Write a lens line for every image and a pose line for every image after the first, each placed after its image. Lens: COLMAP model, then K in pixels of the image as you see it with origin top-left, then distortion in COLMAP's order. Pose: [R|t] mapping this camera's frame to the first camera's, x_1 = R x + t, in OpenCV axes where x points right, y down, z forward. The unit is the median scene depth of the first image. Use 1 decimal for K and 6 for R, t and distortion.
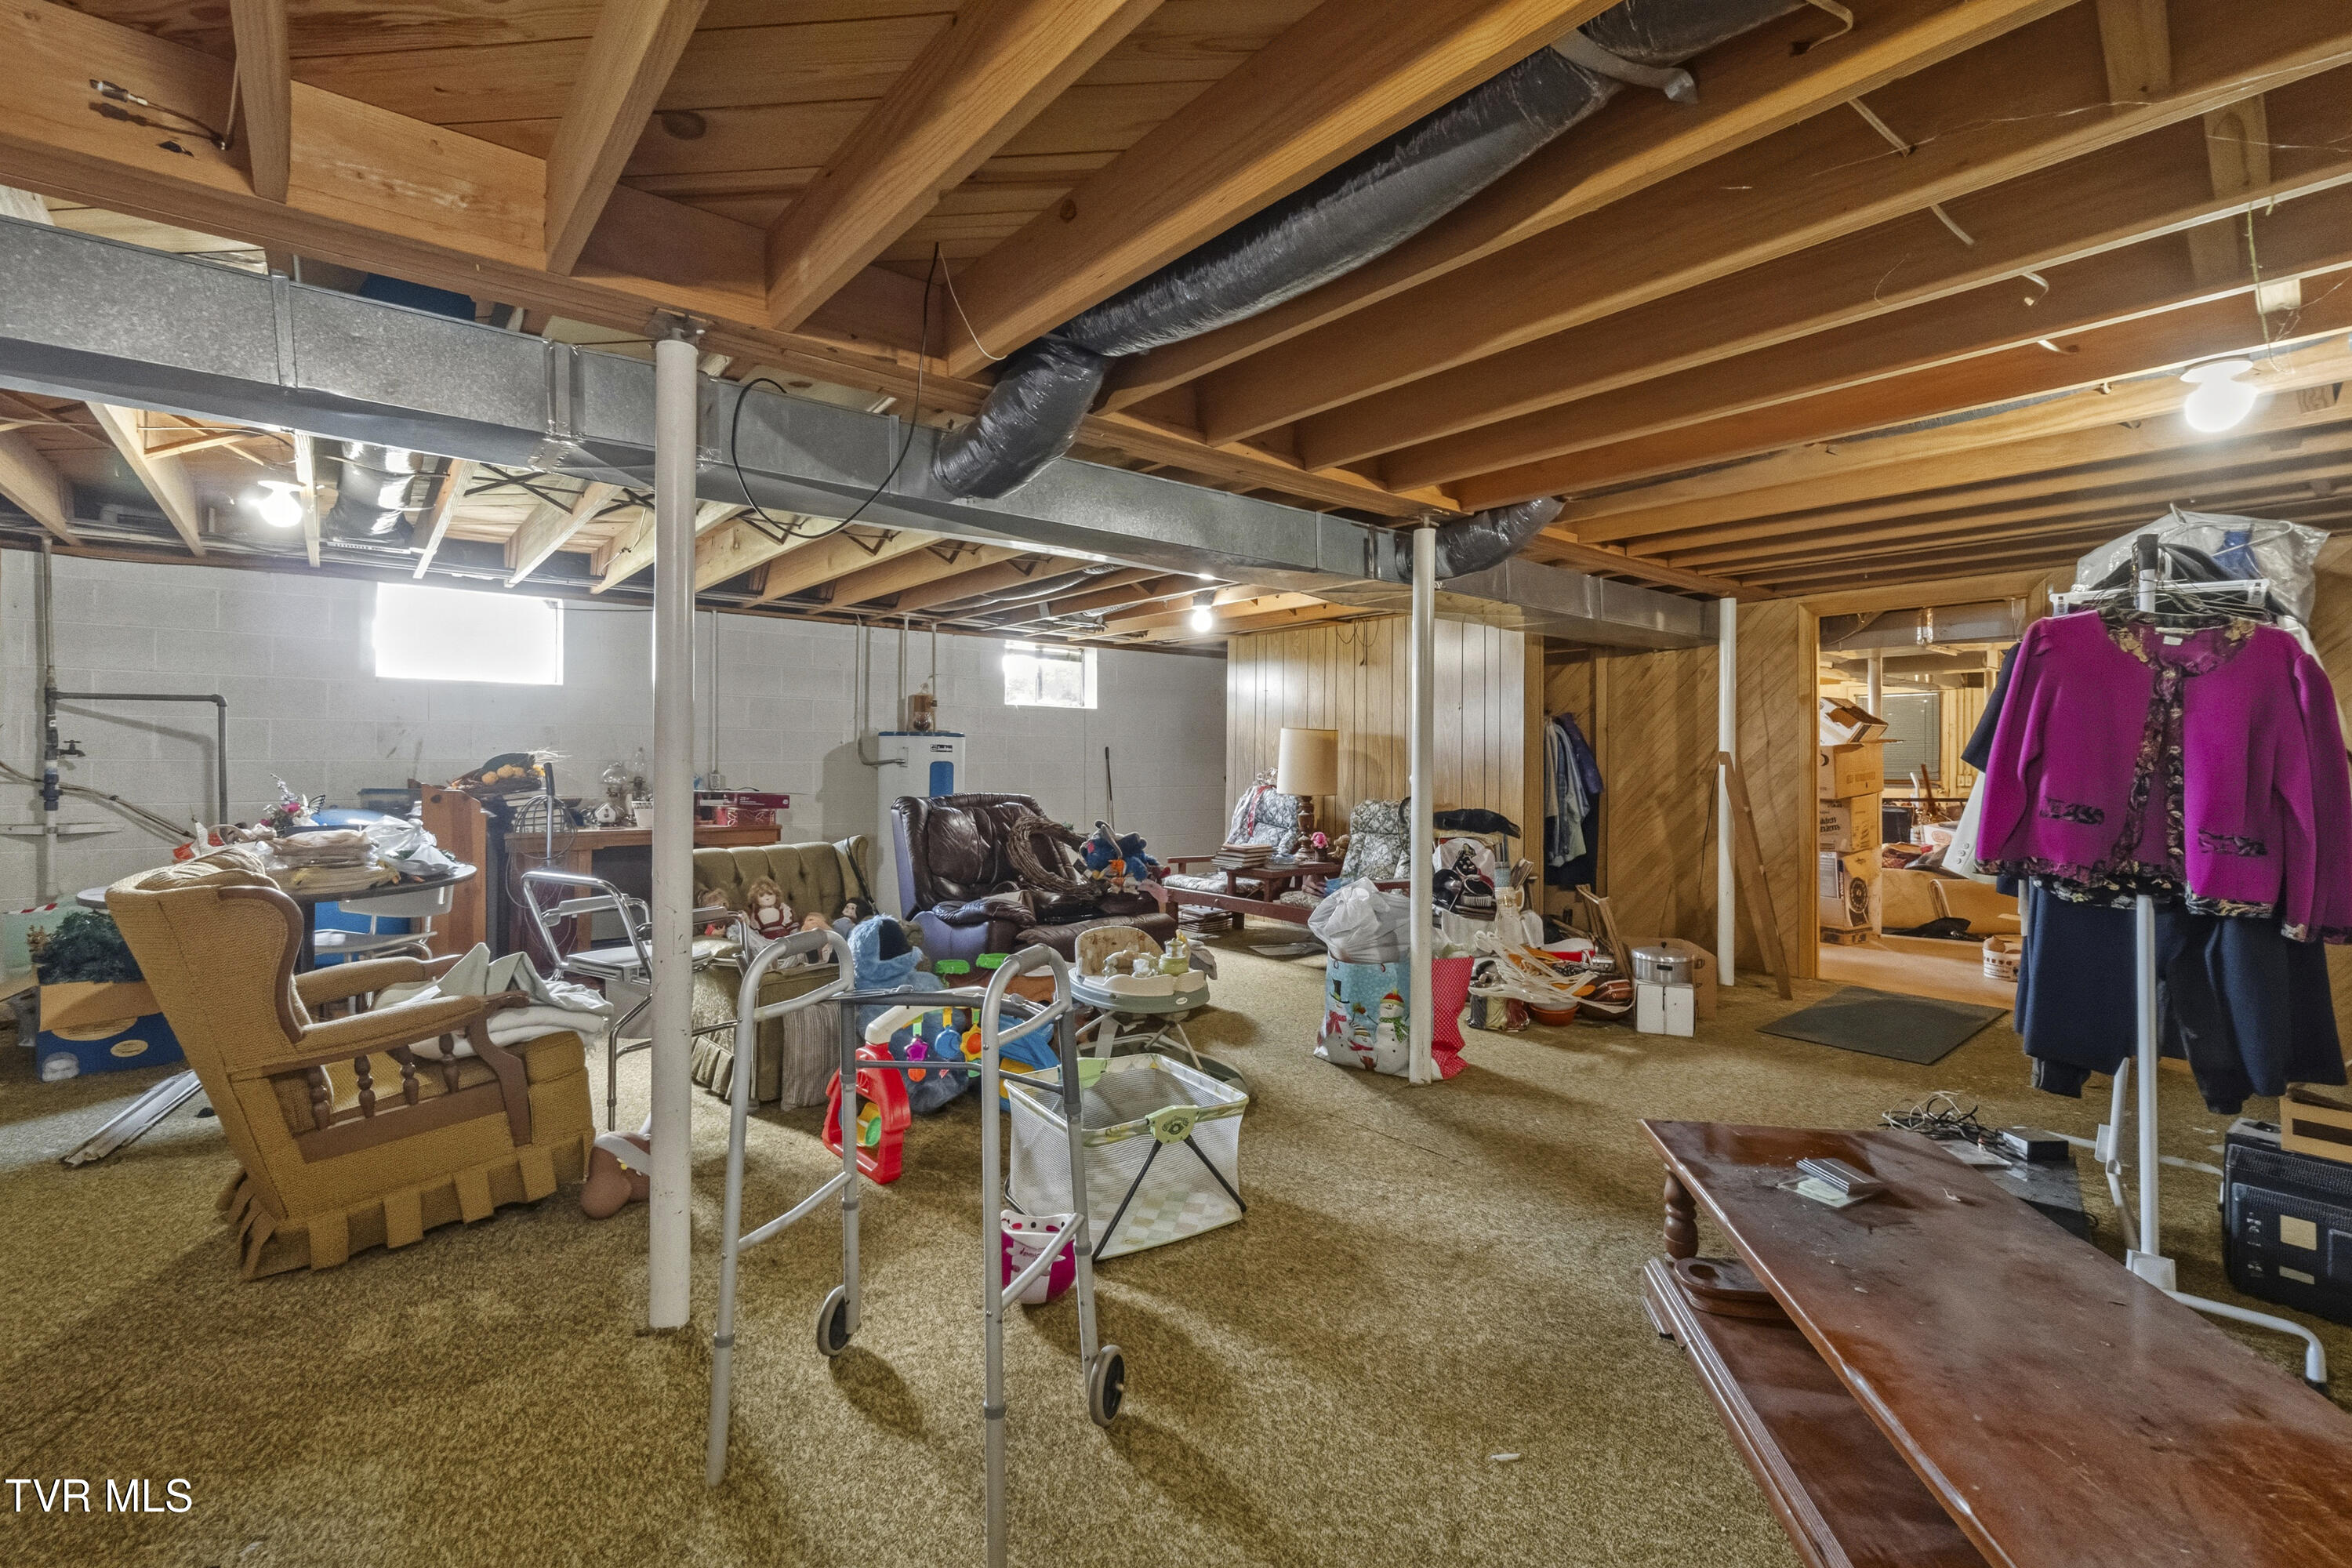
lens RADIAL K [[1024.4, 0, 1187.5], [0, 1024.4, 750.4], [0, 0, 1]] dist [-0.002426, 0.001465]
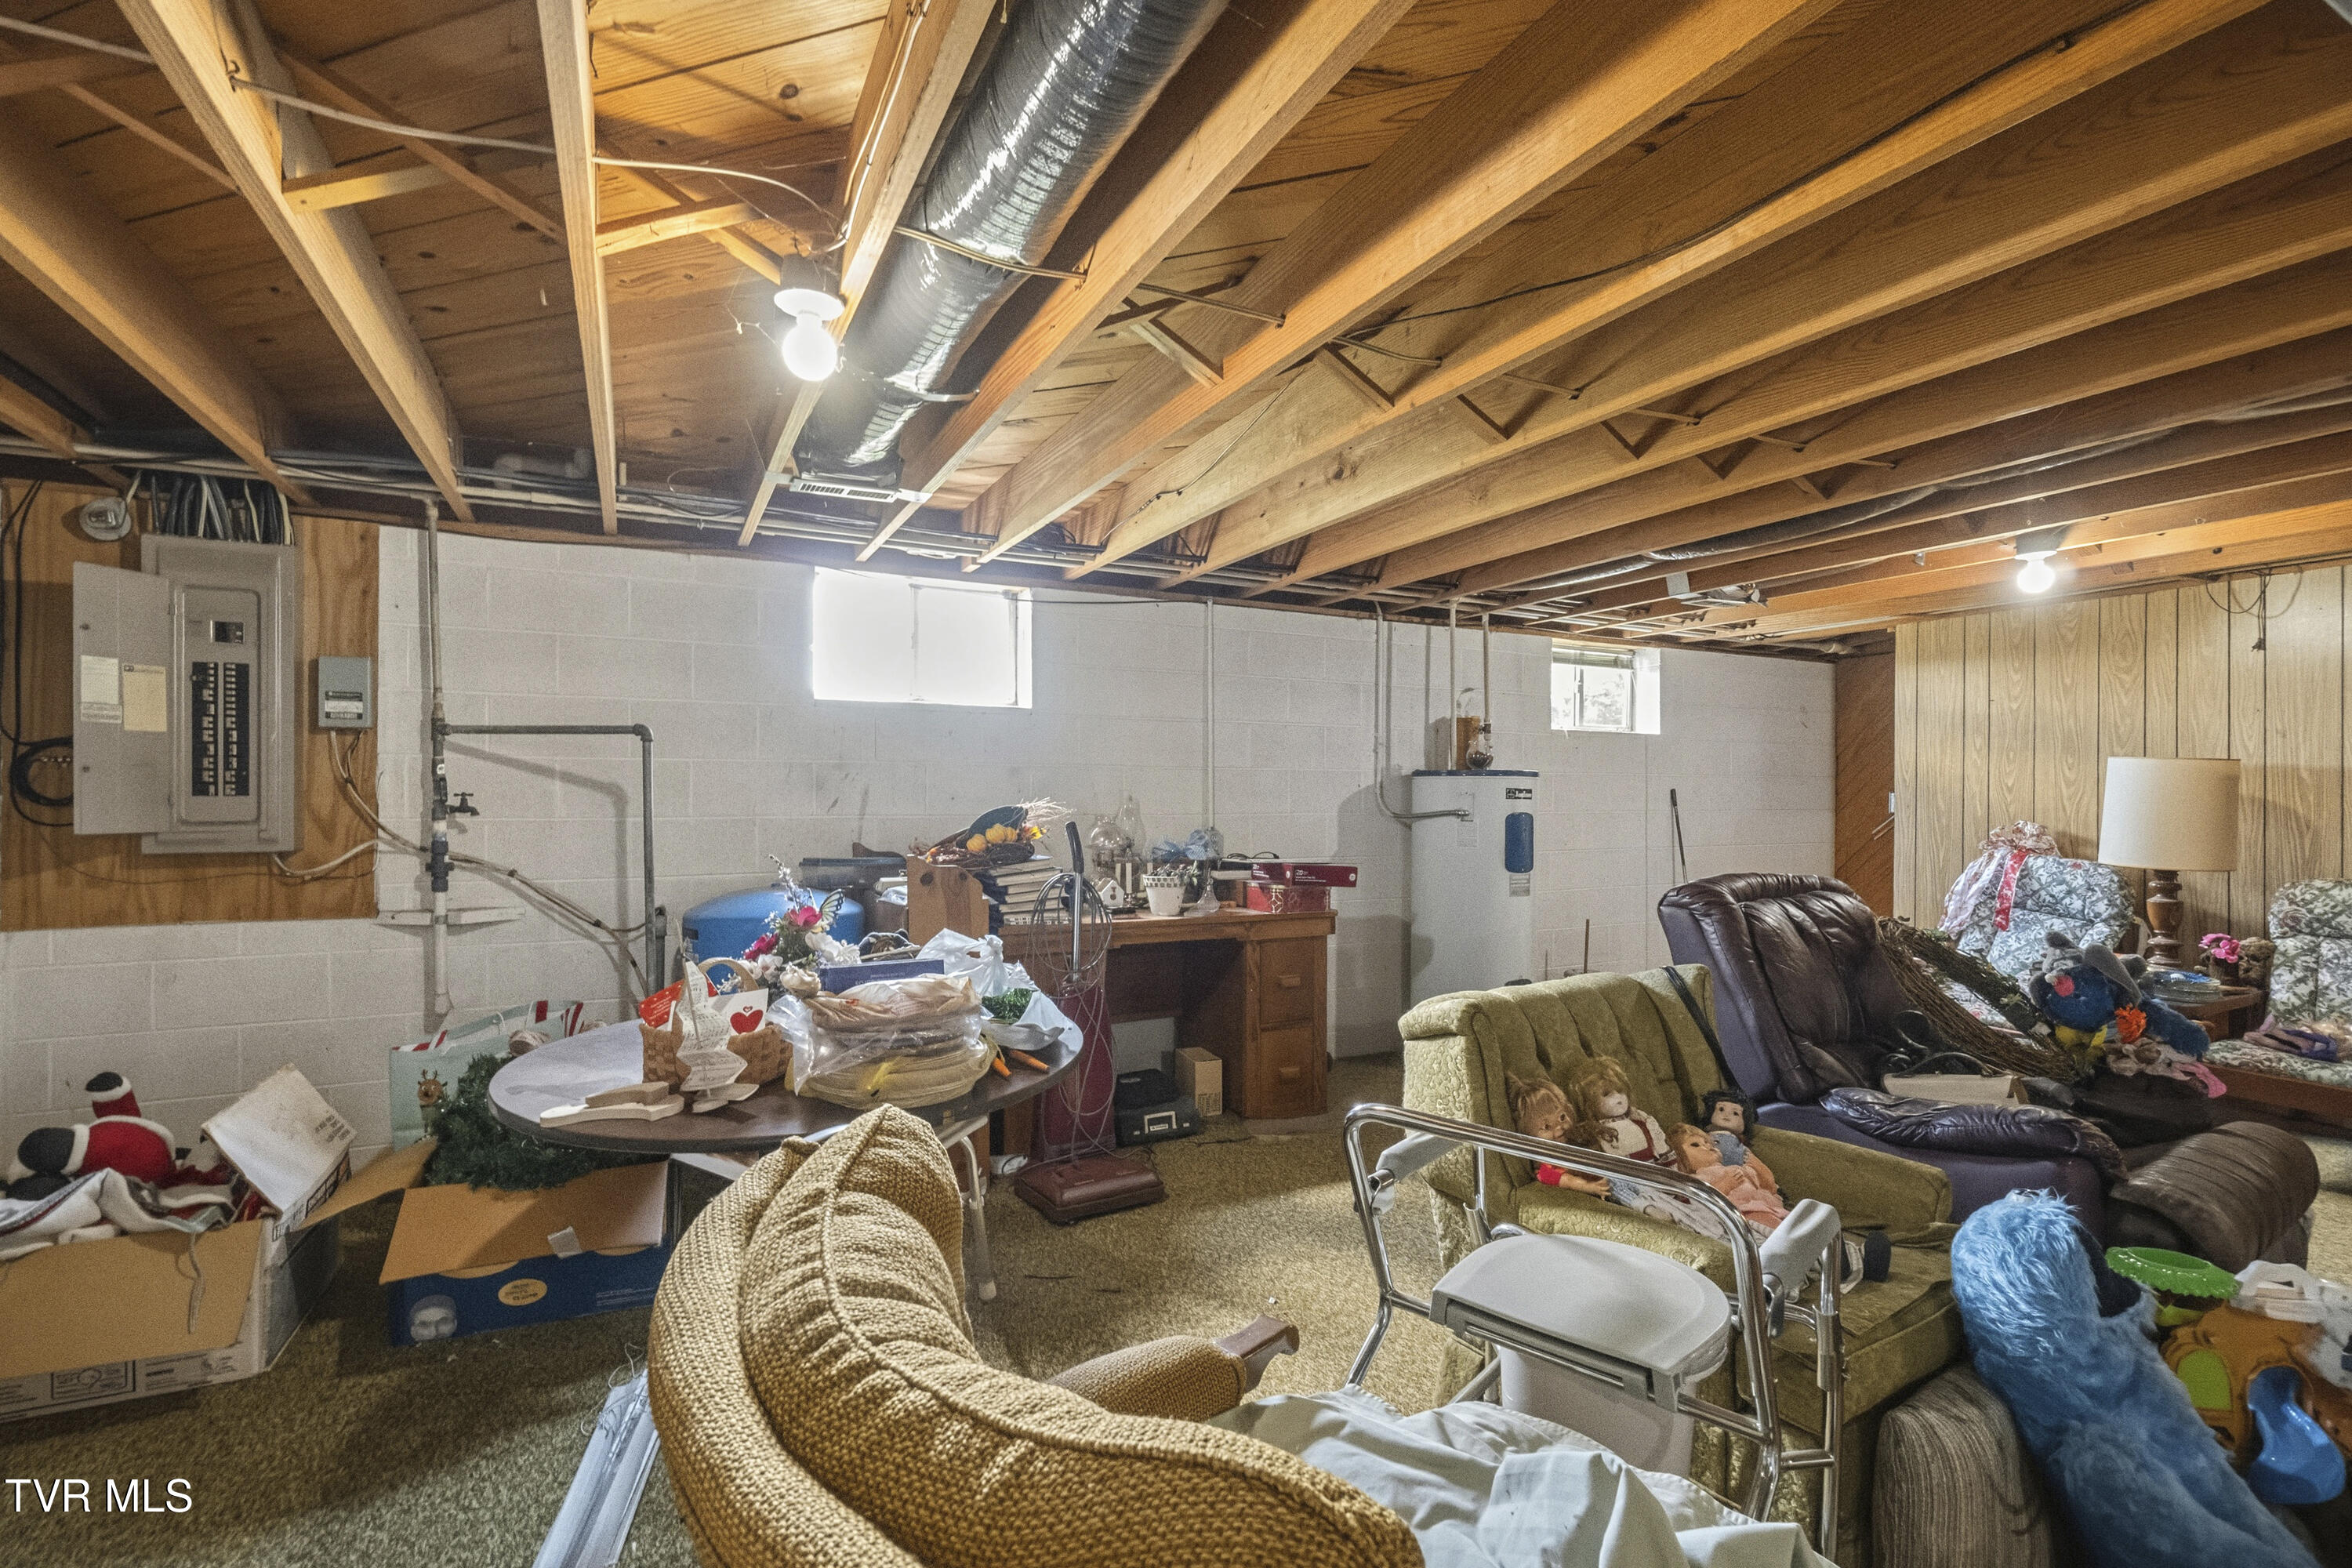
lens RADIAL K [[1024.4, 0, 1178.3], [0, 1024.4, 793.2], [0, 0, 1]] dist [-0.002426, 0.001465]
pose [[0.977490, -0.005199, -0.210919, -0.413742], [0.005982, 0.999977, 0.003076, -0.007862], [0.210898, -0.004268, 0.977499, 0.373074]]
